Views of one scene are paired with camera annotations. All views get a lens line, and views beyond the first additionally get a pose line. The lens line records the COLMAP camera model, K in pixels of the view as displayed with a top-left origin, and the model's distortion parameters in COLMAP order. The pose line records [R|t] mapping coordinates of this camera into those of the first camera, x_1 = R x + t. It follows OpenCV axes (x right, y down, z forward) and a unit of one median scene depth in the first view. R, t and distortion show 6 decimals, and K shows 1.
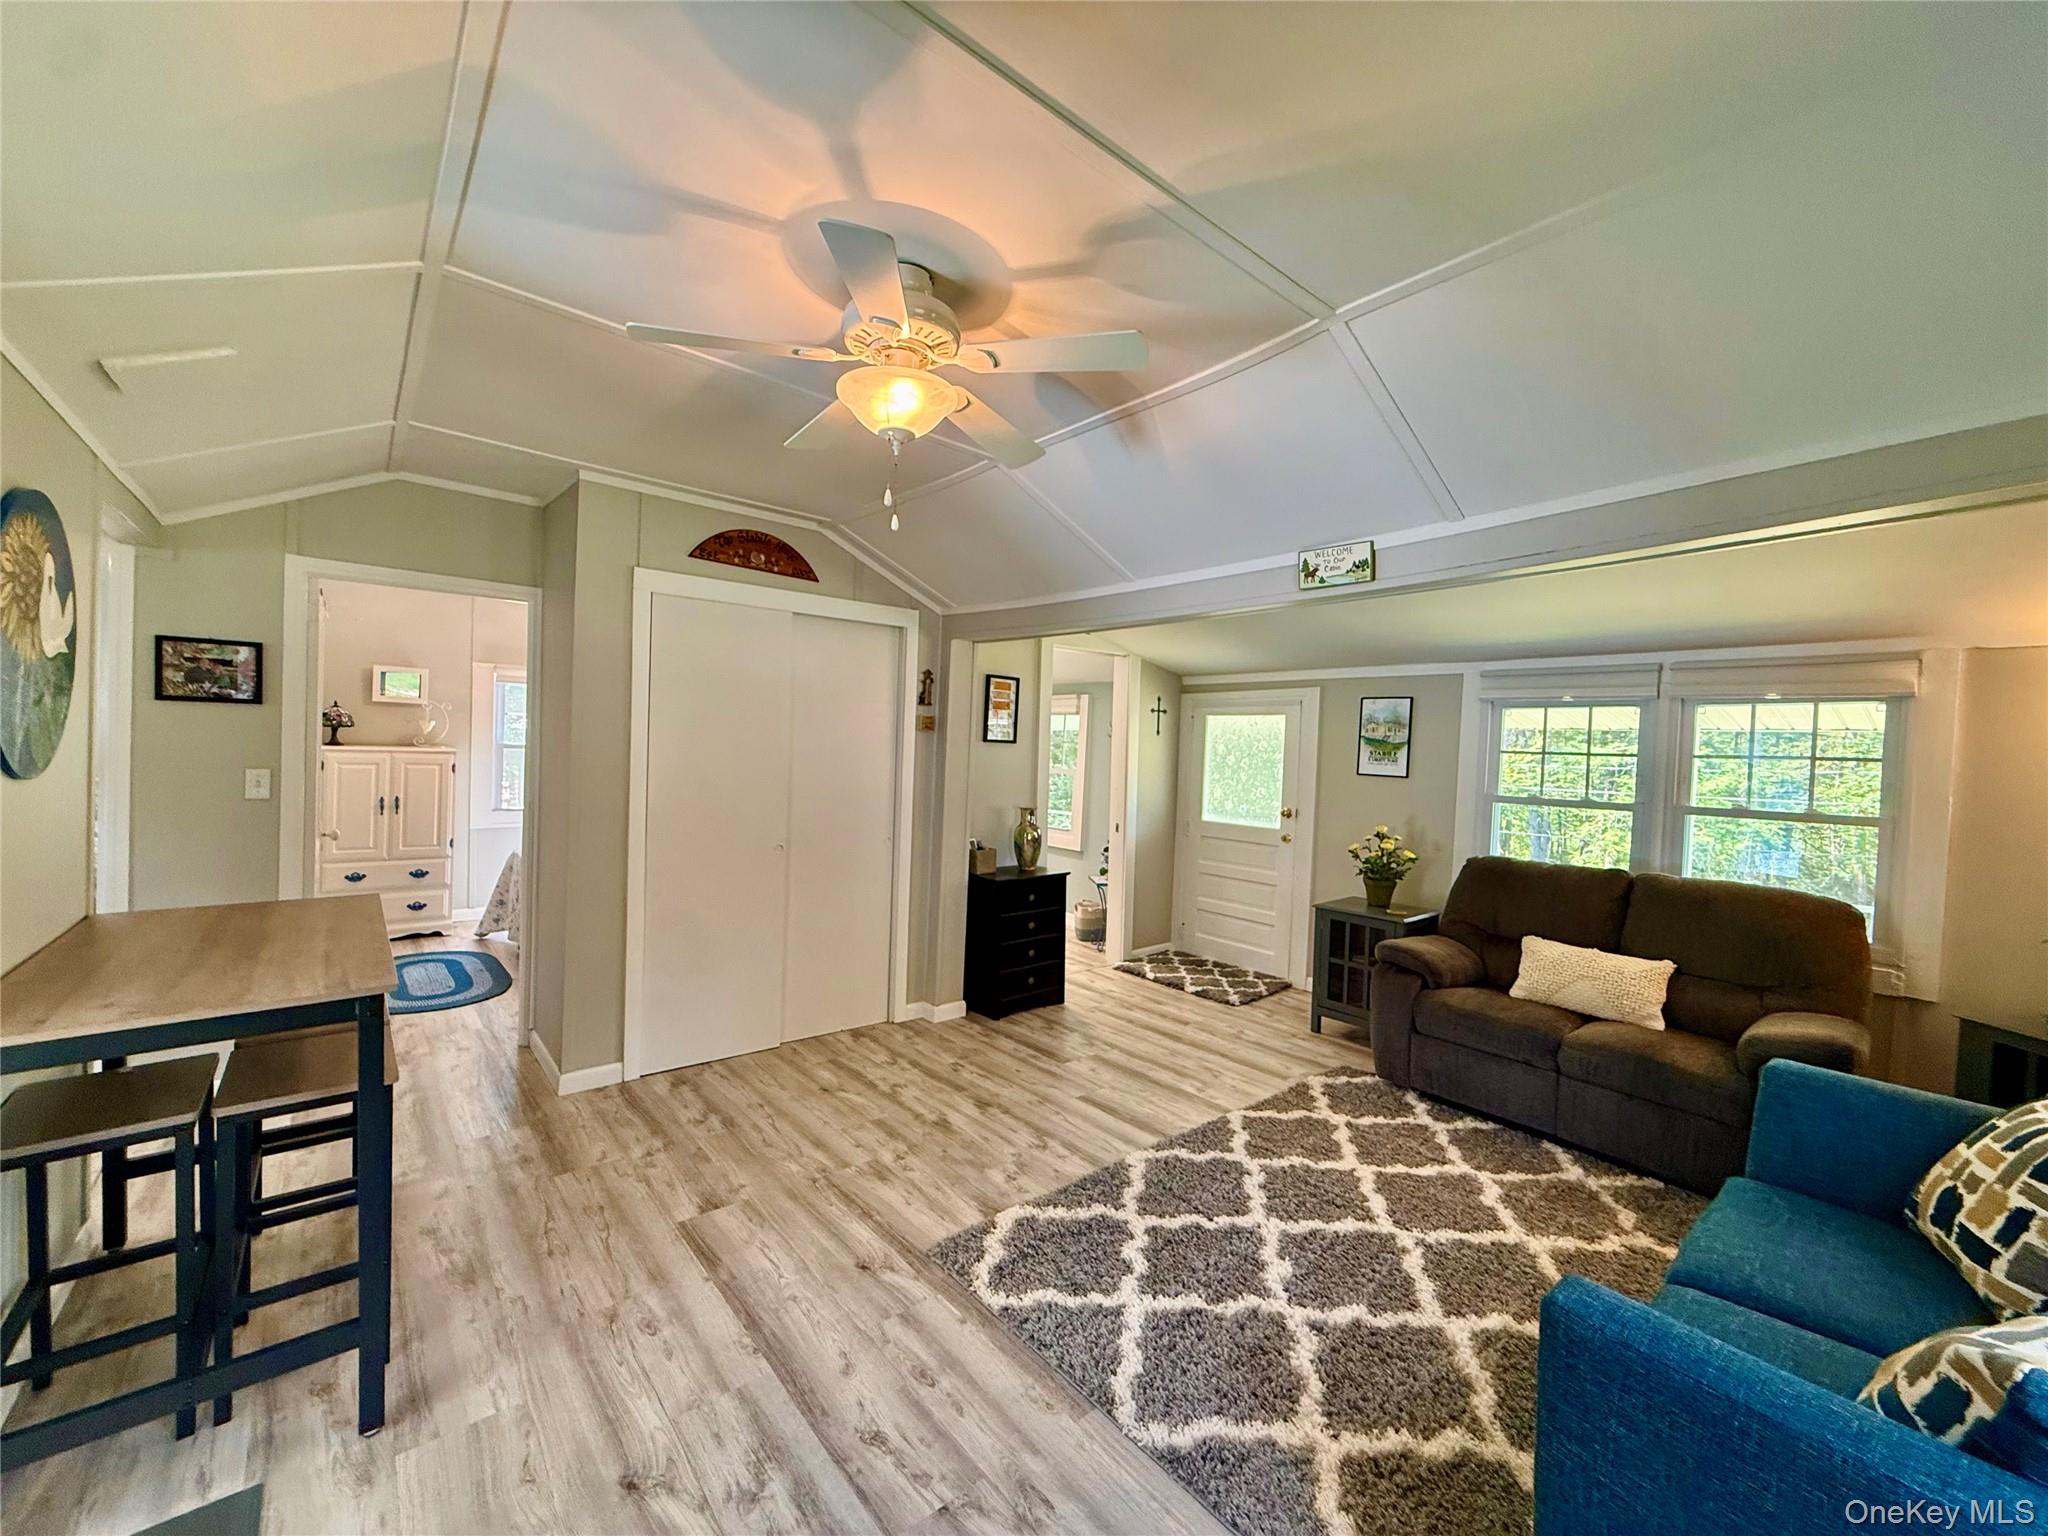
lens RADIAL K [[818.3, 0, 1020.3], [0, 818.3, 766.1], [0, 0, 1]] dist [0.000606, 0.000282]
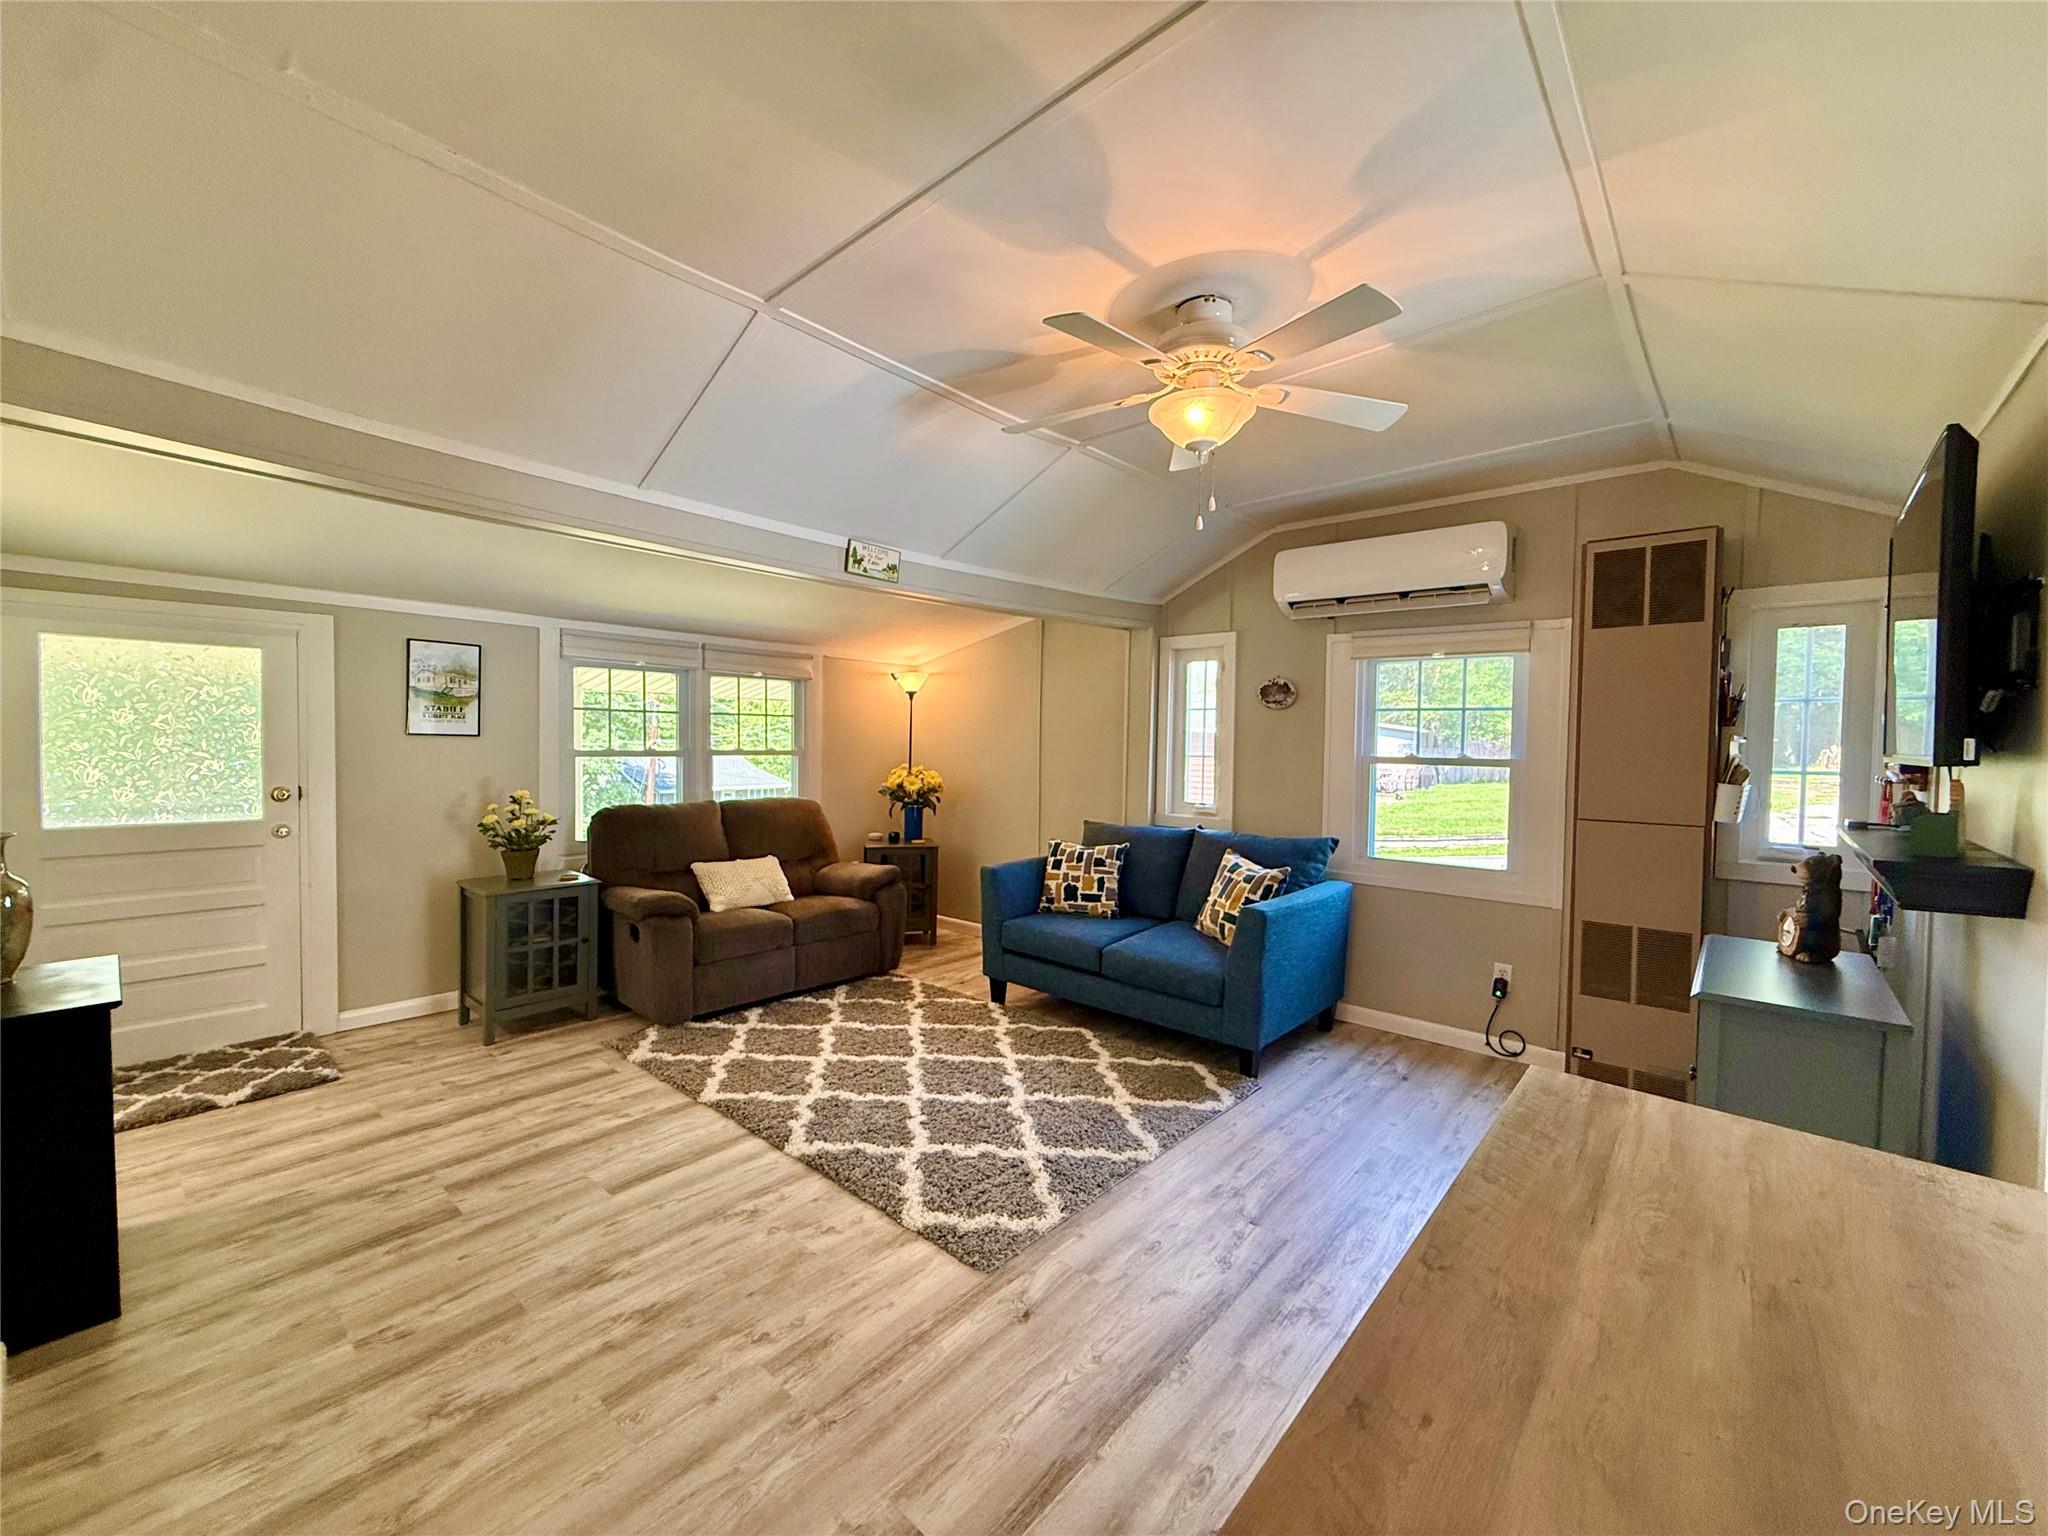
lens RADIAL K [[818.3, 0, 1016.9], [0, 818.3, 769.8], [0, 0, 1]] dist [0.000606, 0.000282]
pose [[-0.151513, -0.072782, 0.985772, -0.698116], [0.000616, 0.997278, 0.073727, -0.020982], [-0.988455, 0.011778, -0.151056, 0.787601]]
